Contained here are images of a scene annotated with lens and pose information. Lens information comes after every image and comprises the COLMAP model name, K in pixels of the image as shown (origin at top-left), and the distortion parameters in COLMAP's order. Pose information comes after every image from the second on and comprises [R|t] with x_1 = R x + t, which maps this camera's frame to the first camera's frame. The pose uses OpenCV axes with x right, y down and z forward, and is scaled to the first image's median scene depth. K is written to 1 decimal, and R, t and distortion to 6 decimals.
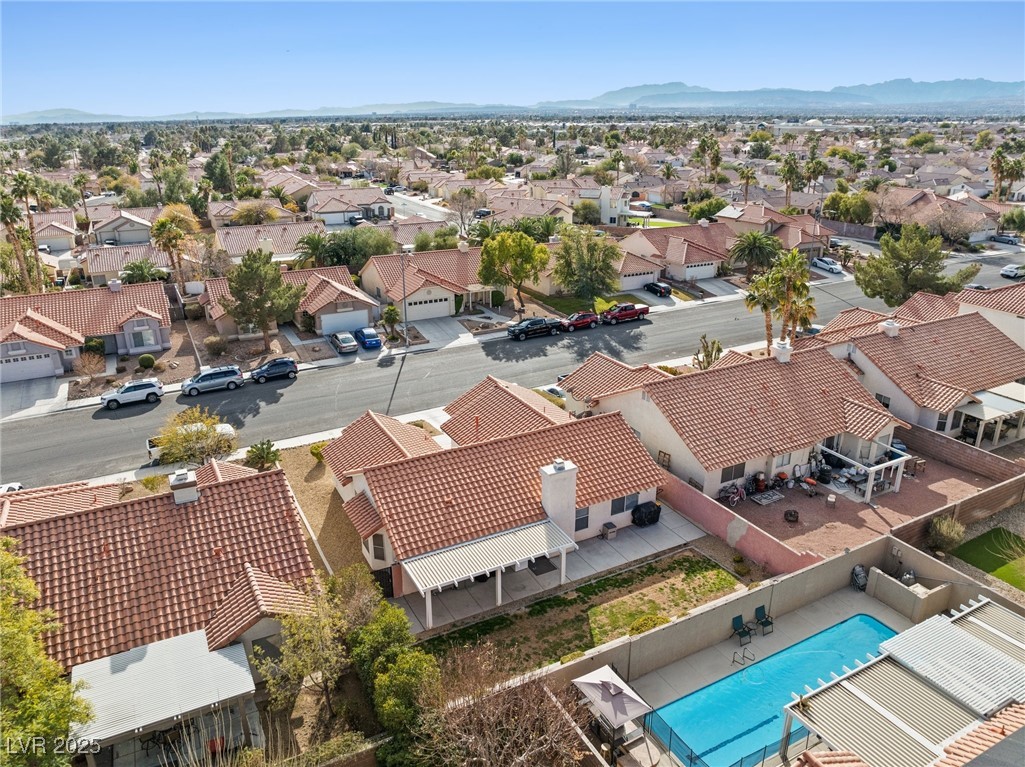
lens RADIAL K [[718.5, 0, 515.1], [0, 718.5, 380.4], [0, 0, 1]] dist [-0.034600, -0.002471]
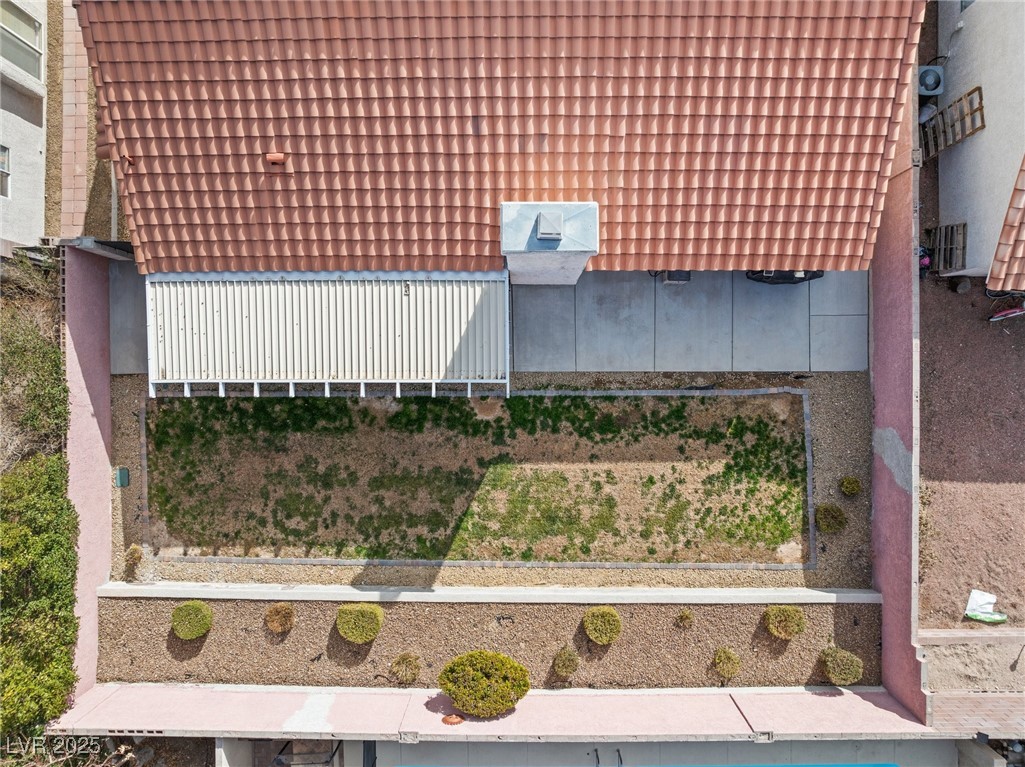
lens RADIAL K [[718.5, 0, 515.1], [0, 718.5, 380.4], [0, 0, 1]] dist [-0.034600, -0.002471]
pose [[0.883956, 0.467557, -0.003532, 0.041736], [-0.155089, 0.300319, 0.941146, -0.094636], [0.441100, -0.831383, 0.337982, 0.406196]]
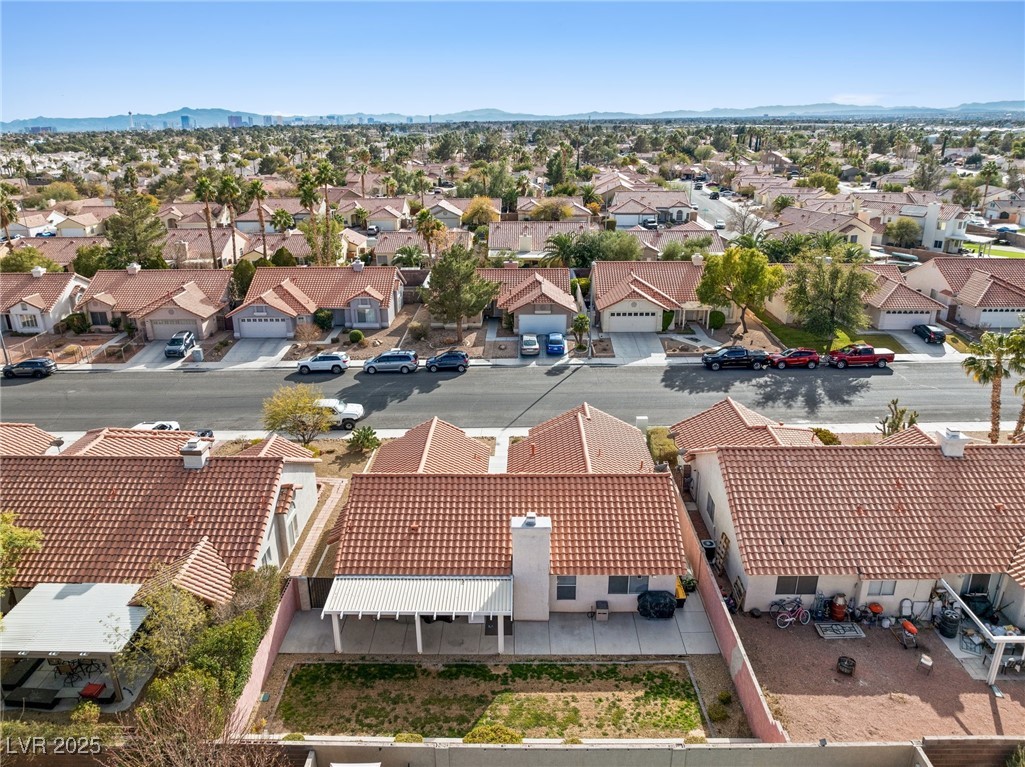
lens RADIAL K [[718.5, 0, 515.1], [0, 718.5, 380.4], [0, 0, 1]] dist [-0.034600, -0.002471]
pose [[0.877929, 0.160999, -0.450910, 0.204898], [-0.161682, 0.986138, 0.037306, -0.038511], [0.450666, 0.040152, 0.891789, 0.106747]]
